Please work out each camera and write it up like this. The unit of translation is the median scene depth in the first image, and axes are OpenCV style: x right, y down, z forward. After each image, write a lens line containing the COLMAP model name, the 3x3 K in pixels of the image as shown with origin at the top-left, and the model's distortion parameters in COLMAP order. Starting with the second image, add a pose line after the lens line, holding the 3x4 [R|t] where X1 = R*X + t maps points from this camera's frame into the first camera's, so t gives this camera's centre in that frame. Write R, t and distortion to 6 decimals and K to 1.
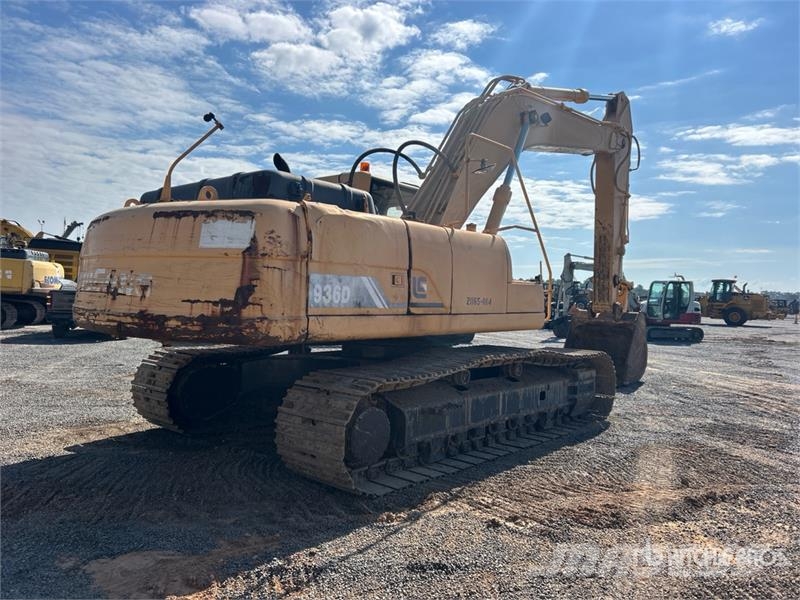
lens RADIAL K [[607.9, 0, 400.6], [0, 607.9, 305.5], [0, 0, 1]] dist [0.058153, -0.056349]
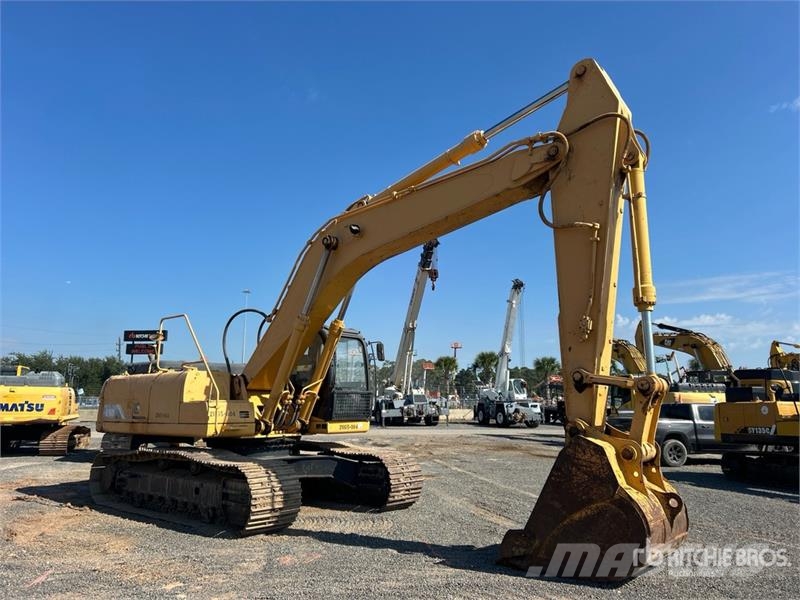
lens RADIAL K [[607.9, 0, 400.6], [0, 607.9, 305.5], [0, 0, 1]] dist [0.058153, -0.056349]
pose [[-0.013102, -0.194093, -0.980896, 2.071316], [-0.022560, 0.980788, -0.193770, 0.009698], [0.999660, 0.019590, -0.017229, 1.916966]]
